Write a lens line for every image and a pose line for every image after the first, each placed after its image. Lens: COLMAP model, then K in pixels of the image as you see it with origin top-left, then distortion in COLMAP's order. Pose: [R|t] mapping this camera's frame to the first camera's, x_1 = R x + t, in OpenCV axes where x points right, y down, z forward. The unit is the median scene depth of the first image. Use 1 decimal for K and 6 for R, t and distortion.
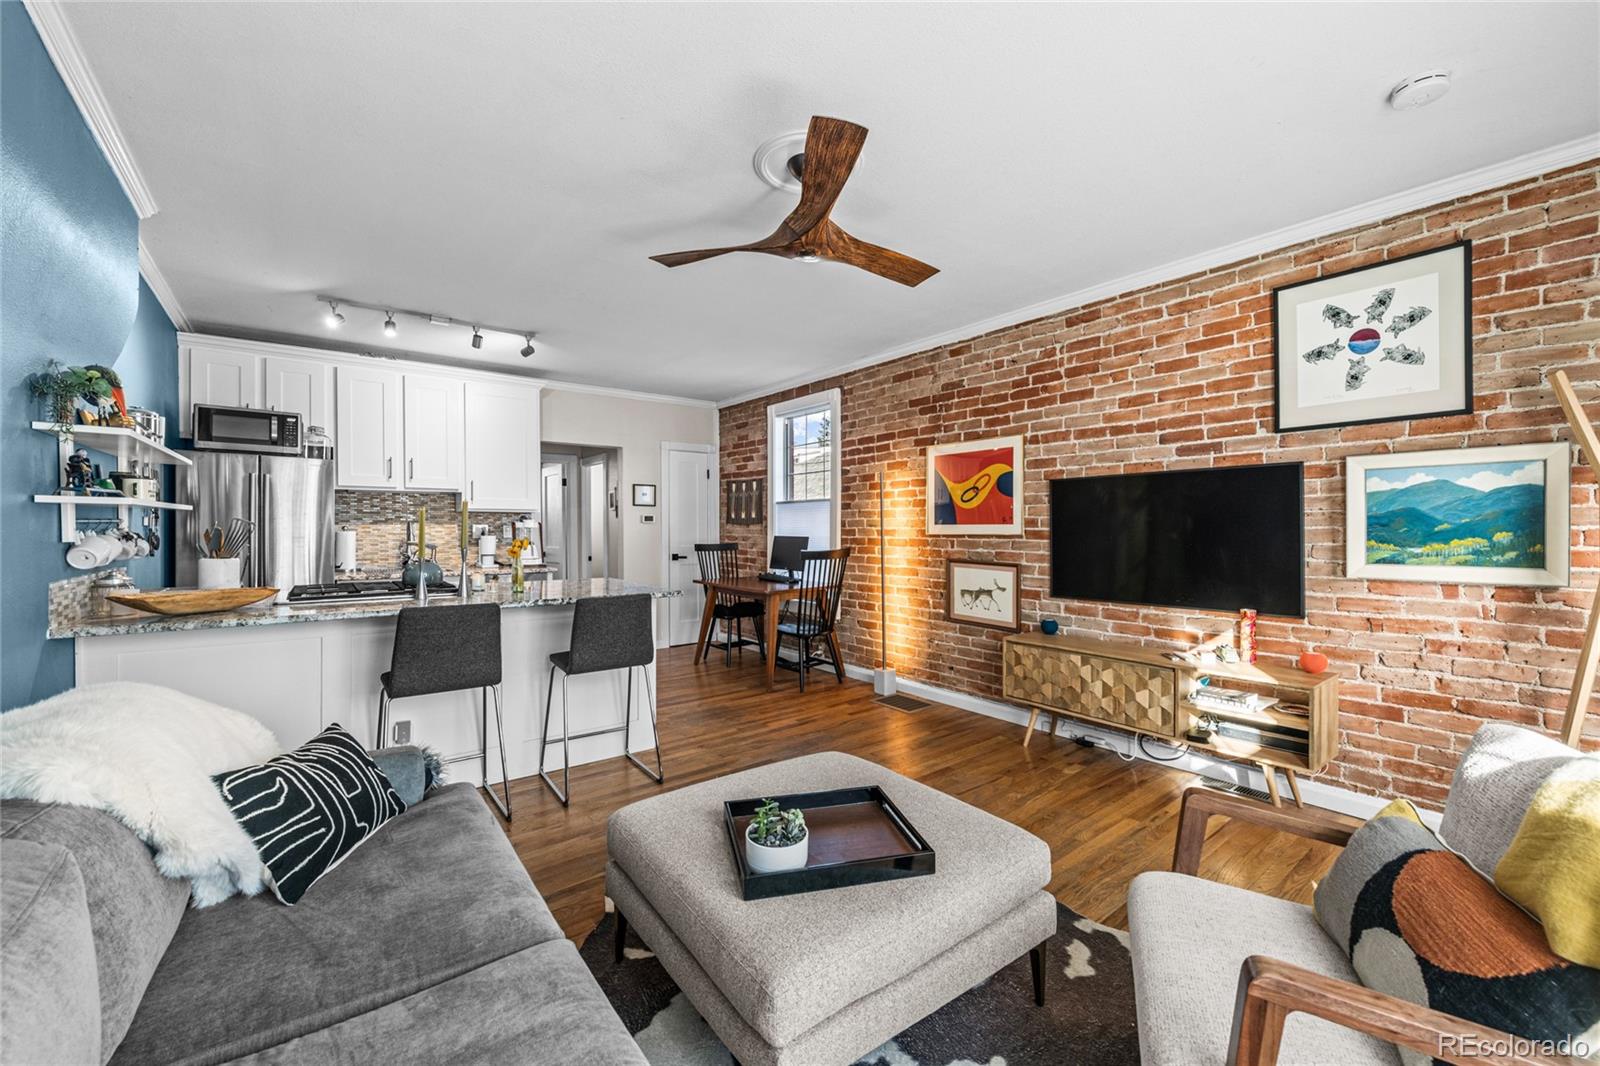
lens RADIAL K [[636.5, 0, 801.3], [0, 636.5, 530.9], [0, 0, 1]] dist [0.002734, -0.006628]
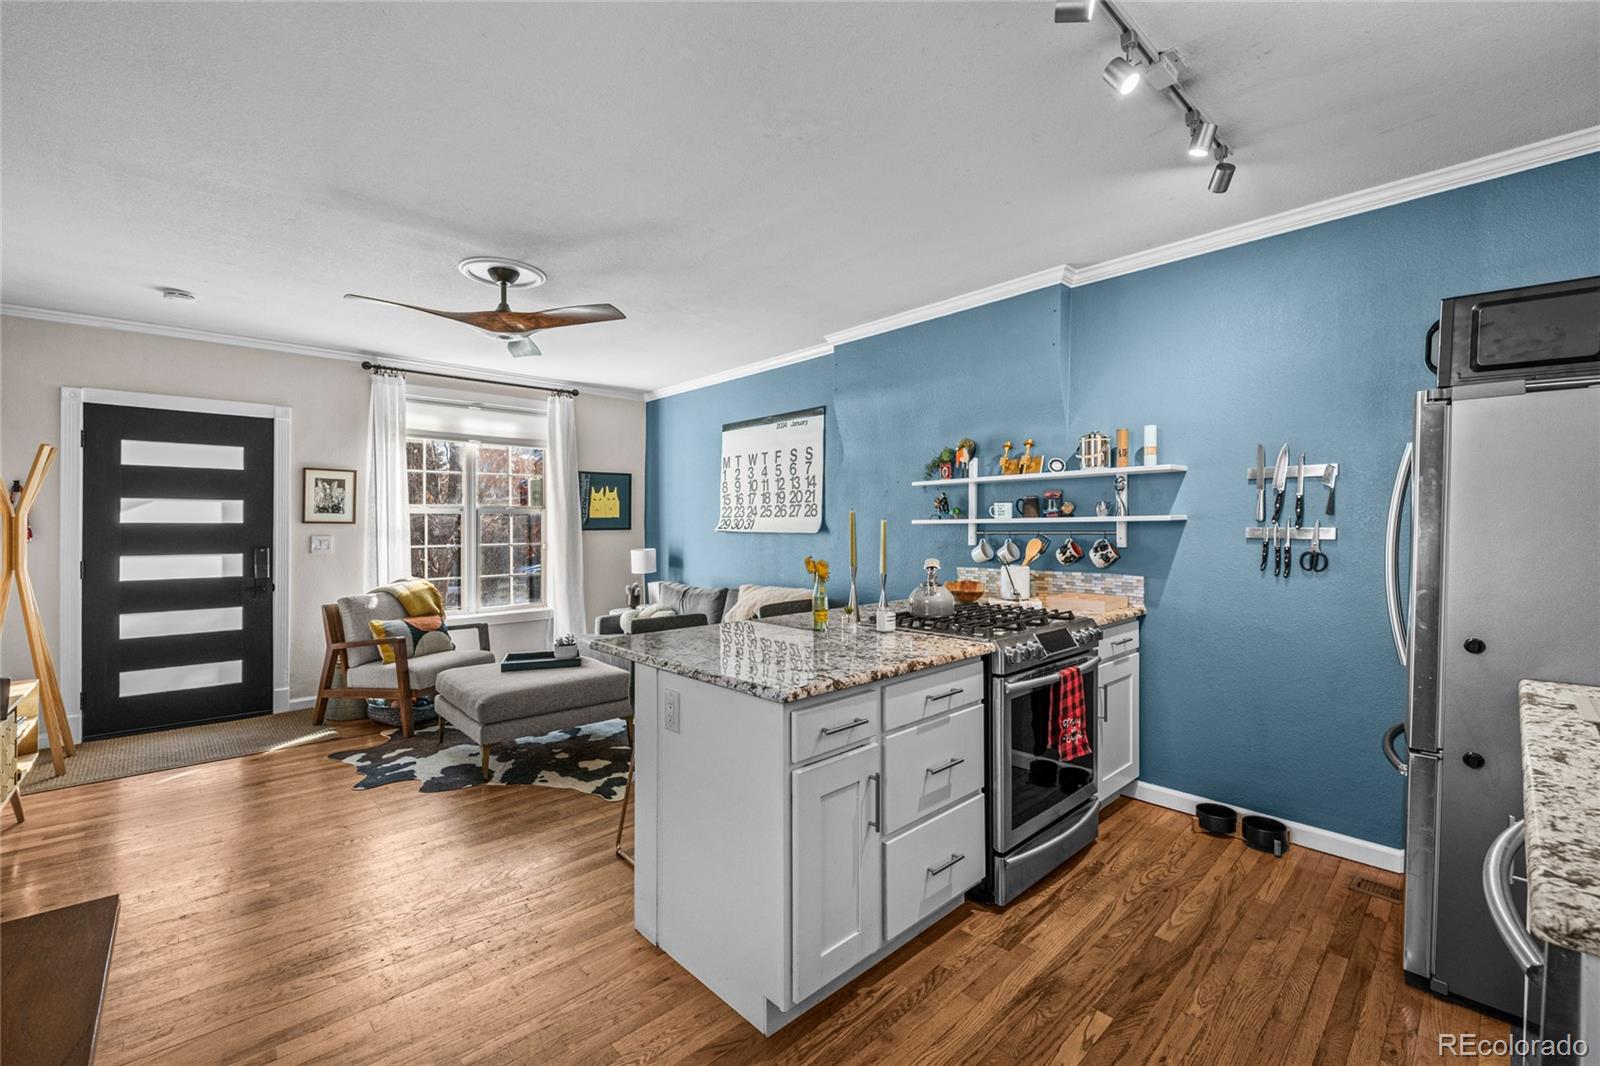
lens RADIAL K [[671.3, 0, 805.7], [0, 671.3, 521.3], [0, 0, 1]] dist [-0.000871, -0.000684]
pose [[-0.995430, 0.002792, -0.095450, -0.282694], [0.002746, 0.999996, 0.000609, -0.024254], [0.095451, 0.000344, -0.995434, 1.397148]]
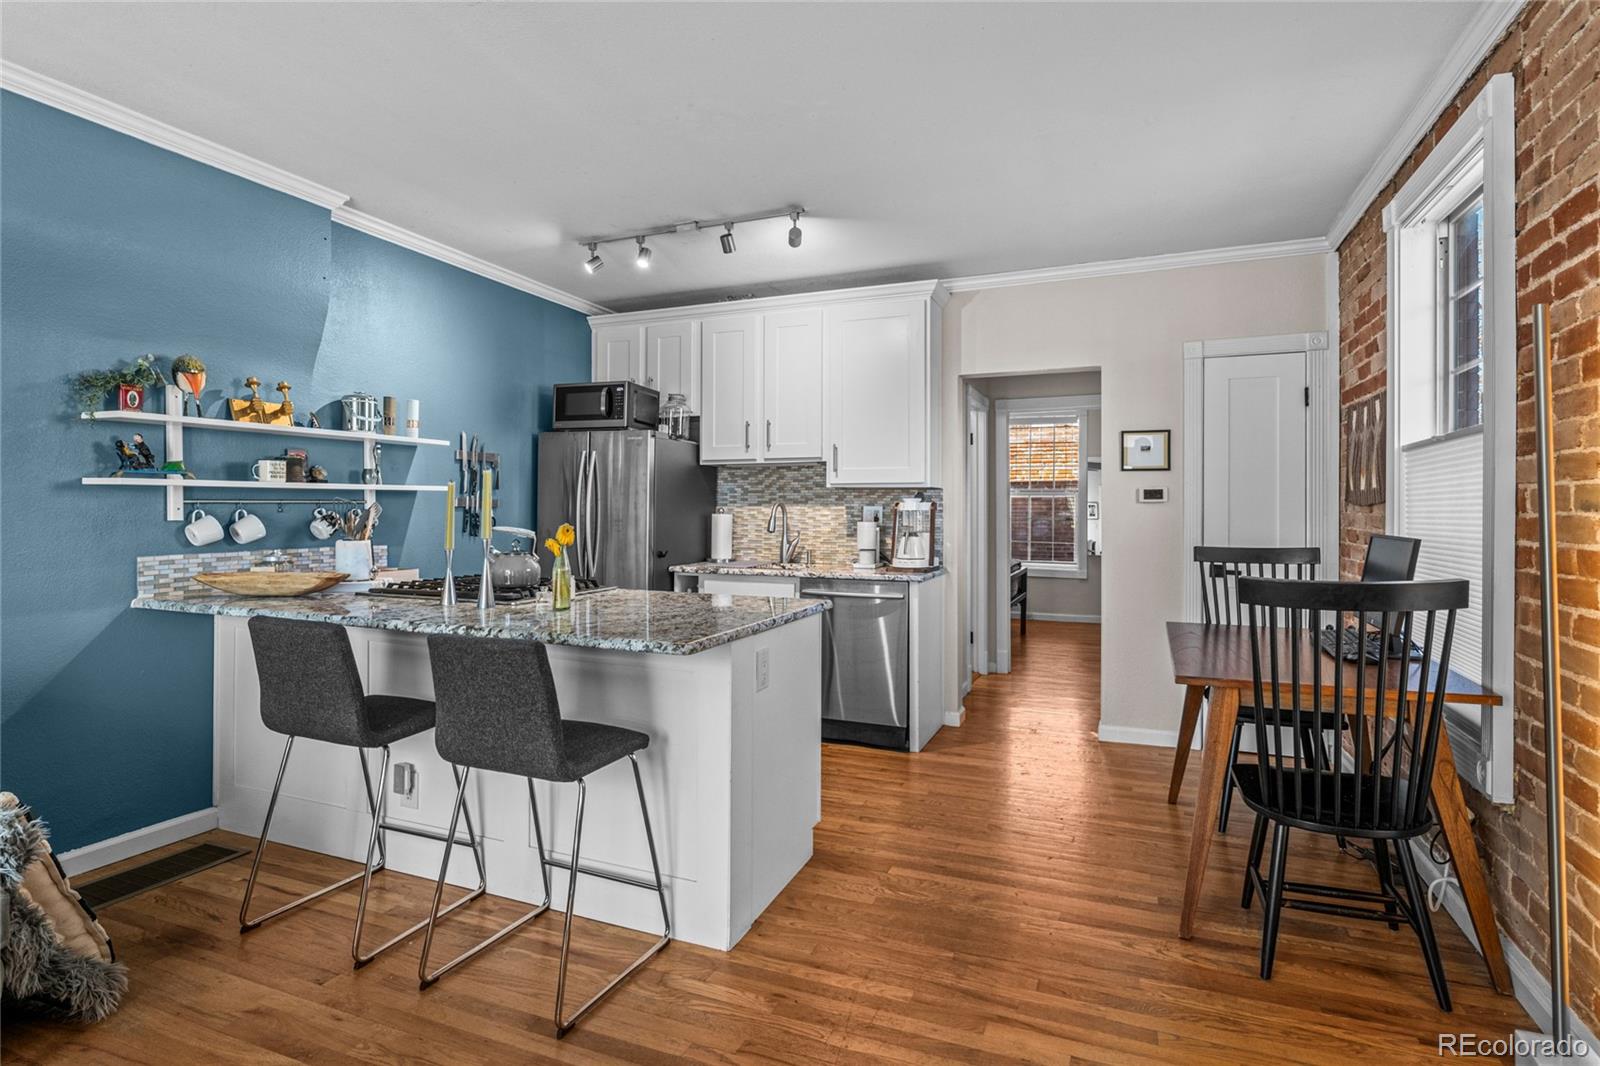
lens RADIAL K [[812.7, 0, 797.6], [0, 812.7, 509.1], [0, 0, 1]] dist [0.011493, -0.006565]
pose [[0.498772, 0.001465, -0.866732, 0.299136], [-0.009366, 0.999949, -0.003700, -0.002910], [0.866683, 0.009963, 0.498760, 0.626160]]
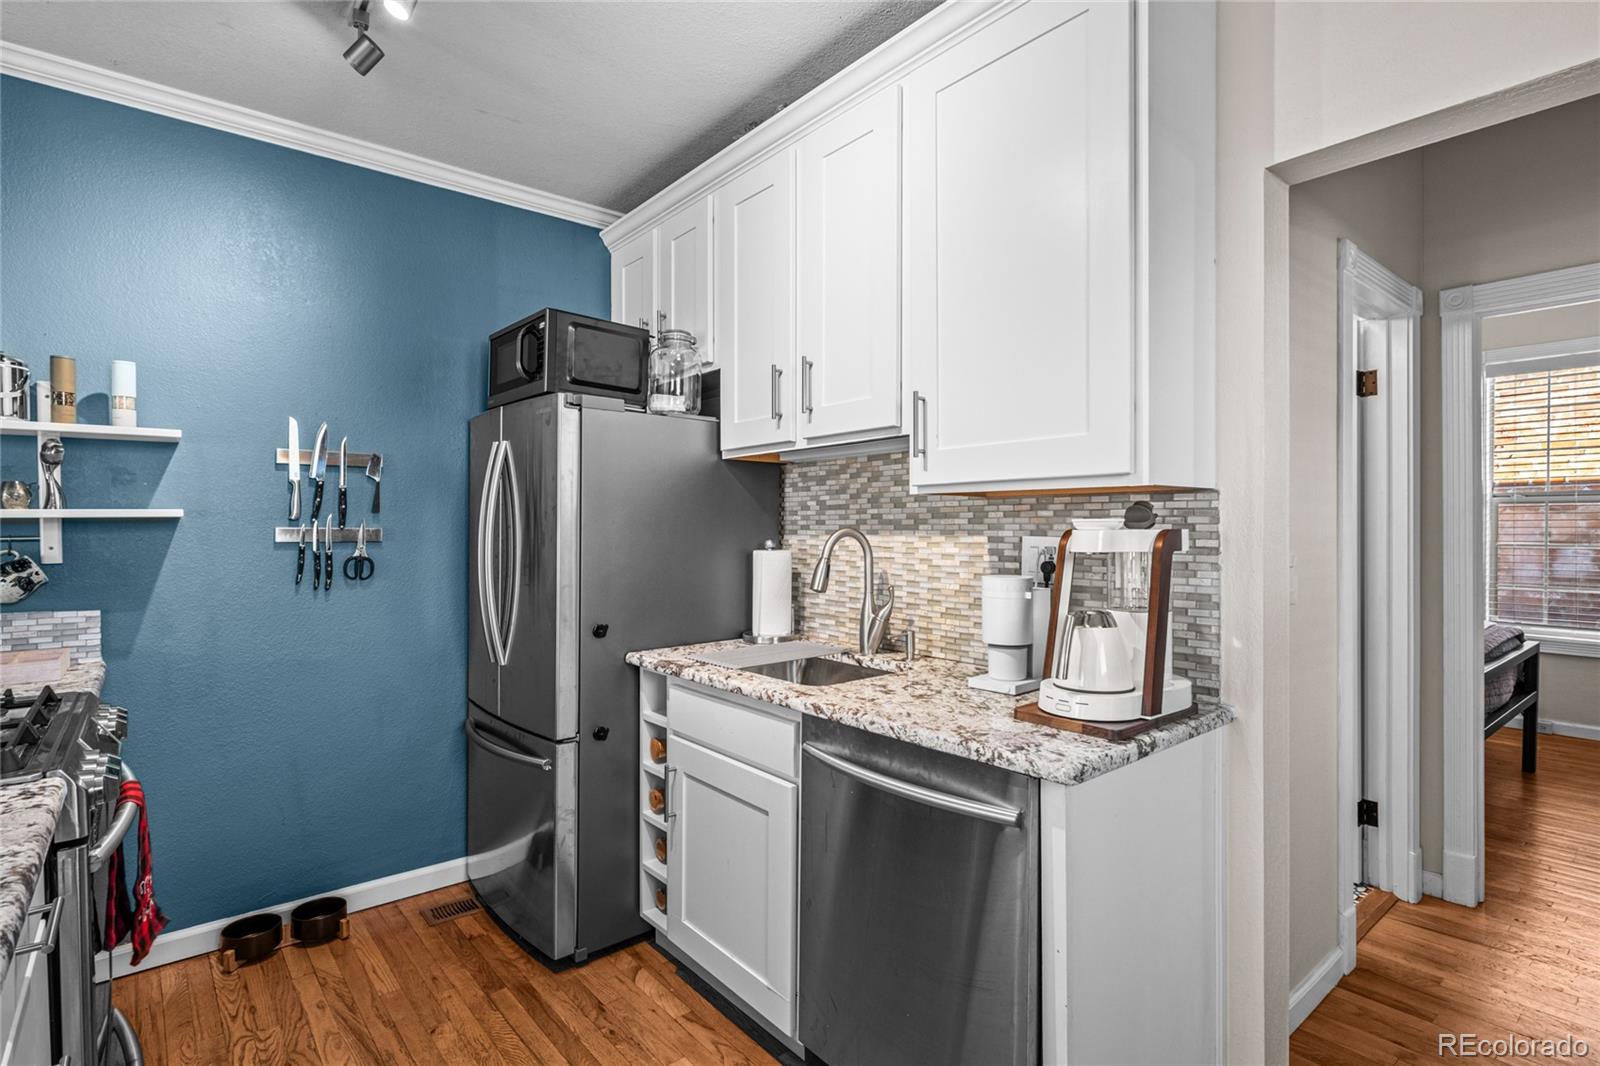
lens RADIAL K [[780.8, 0, 800.0], [0, 780.8, 533.0], [0, 0, 1]] dist [-0.000153, -0.000572]
pose [[0.032615, 0.008742, -0.999430, -0.189993], [-0.002134, 0.999960, 0.008677, -0.018350], [0.999466, 0.001850, 0.032632, 1.139138]]
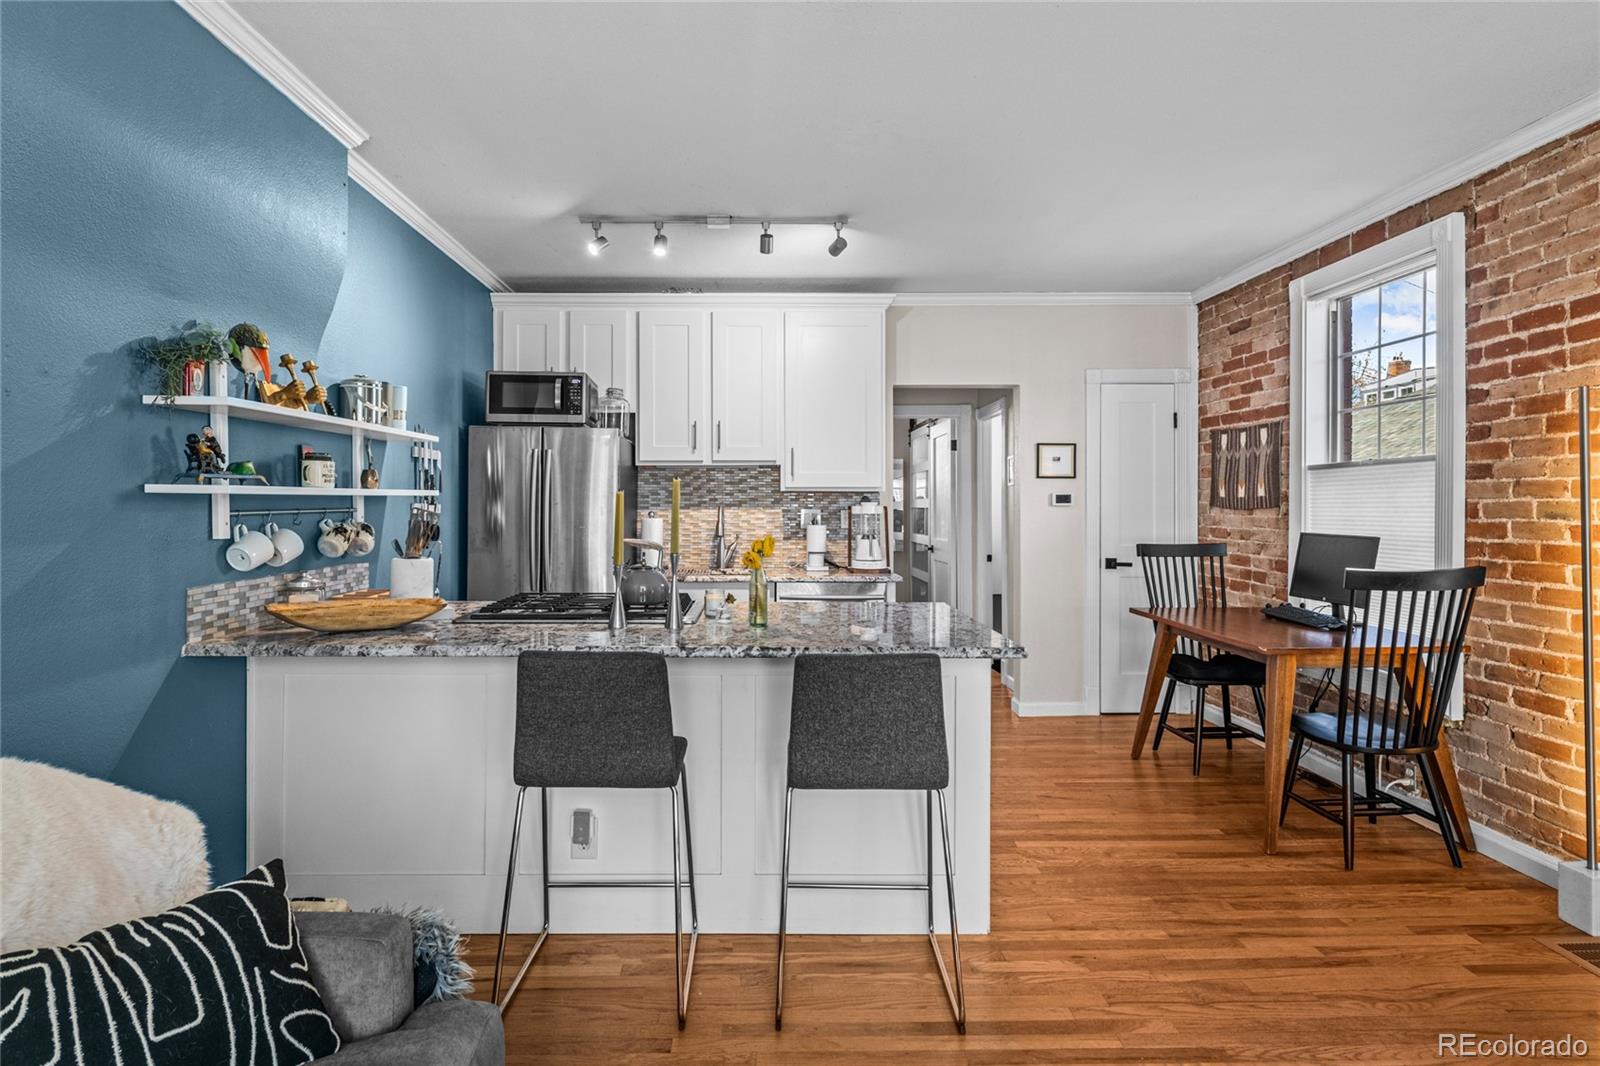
lens RADIAL K [[860.6, 0, 774.8], [0, 860.6, 507.7], [0, 0, 1]] dist [0.017400, -0.008619]
pose [[0.800857, 0.002807, -0.598849, 0.049027], [-0.005049, 0.999985, -0.002064, -0.011961], [0.598834, 0.004677, 0.800860, 0.268392]]
